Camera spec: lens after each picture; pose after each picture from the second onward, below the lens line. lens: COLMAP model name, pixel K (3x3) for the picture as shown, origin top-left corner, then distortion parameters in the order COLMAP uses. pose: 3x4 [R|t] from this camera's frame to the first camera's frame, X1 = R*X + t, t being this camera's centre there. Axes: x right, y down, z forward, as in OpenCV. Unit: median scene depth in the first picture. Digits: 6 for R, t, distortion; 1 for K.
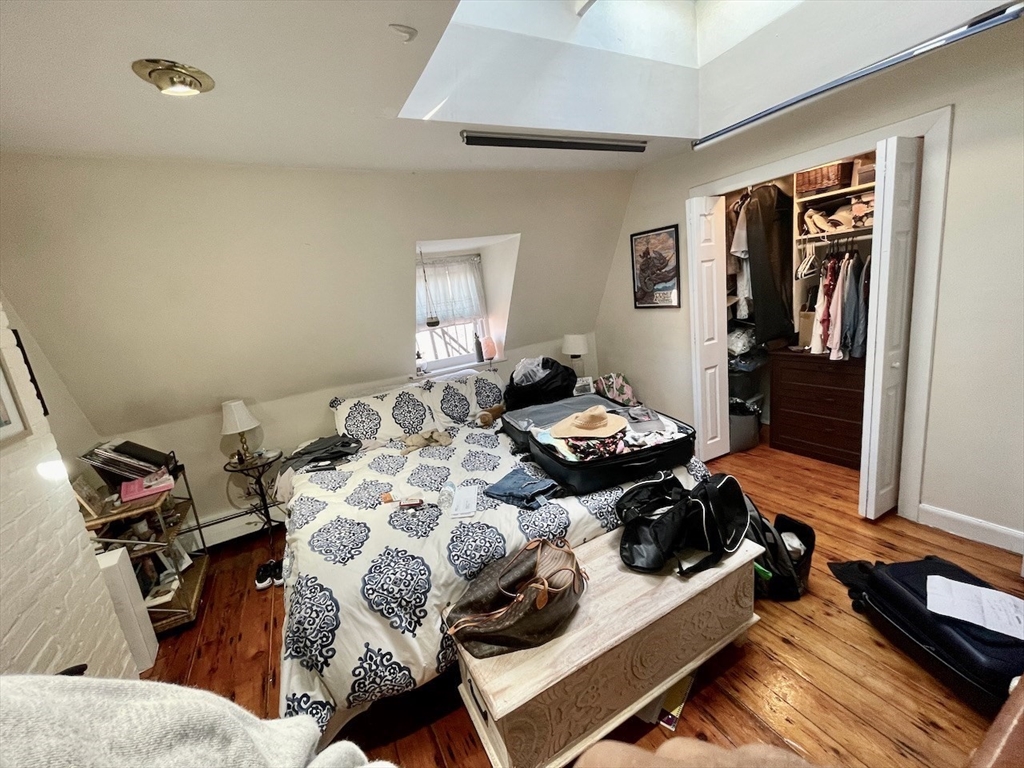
lens RADIAL K [[411.0, 0, 513.1], [0, 411.0, 383.1], [0, 0, 1]] dist [-0.000214, -0.000125]
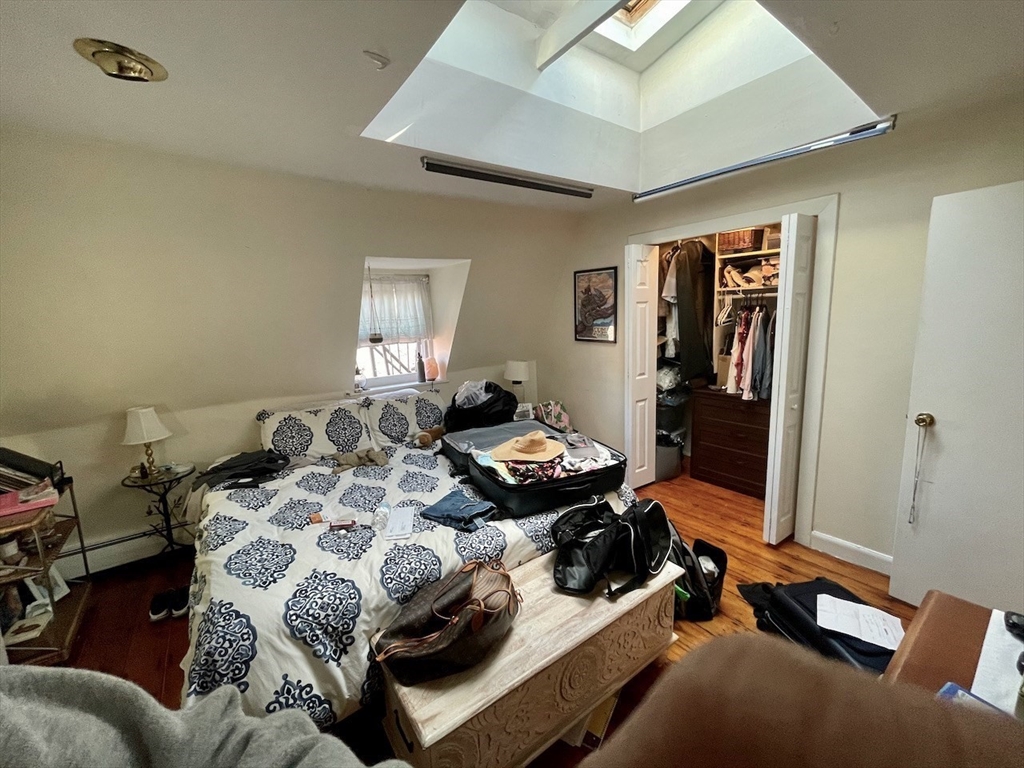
lens RADIAL K [[410.6, 0, 512.0], [0, 410.6, 384.0], [0, 0, 1]] dist [-0.000101, -0.000054]
pose [[0.987606, 0.061547, 0.144380, -0.014893], [-0.053124, 0.996693, -0.061486, 0.004791], [-0.147687, 0.053054, 0.987610, -0.016947]]
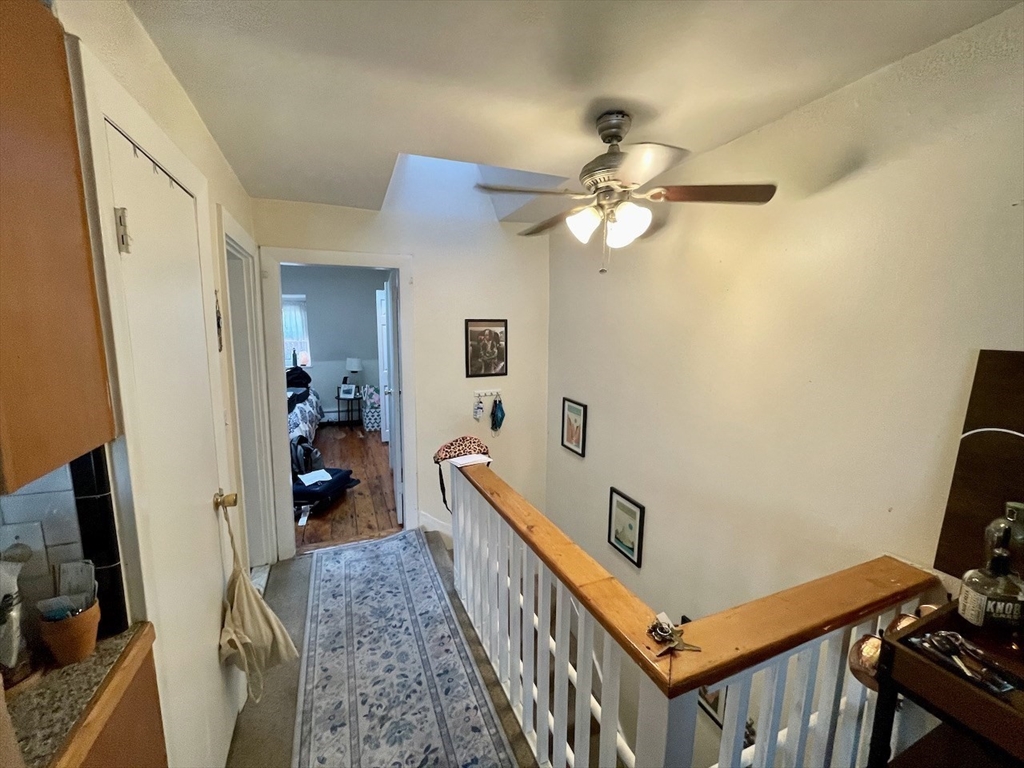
lens RADIAL K [[414.1, 0, 512.0], [0, 414.1, 384.0], [0, 0, 1]] dist [-0.000513, -0.000037]
pose [[0.984673, 0.152925, -0.083867, 1.683991], [-0.157969, 0.985787, -0.057187, -0.043041], [0.073929, 0.069559, 0.994835, -1.012057]]
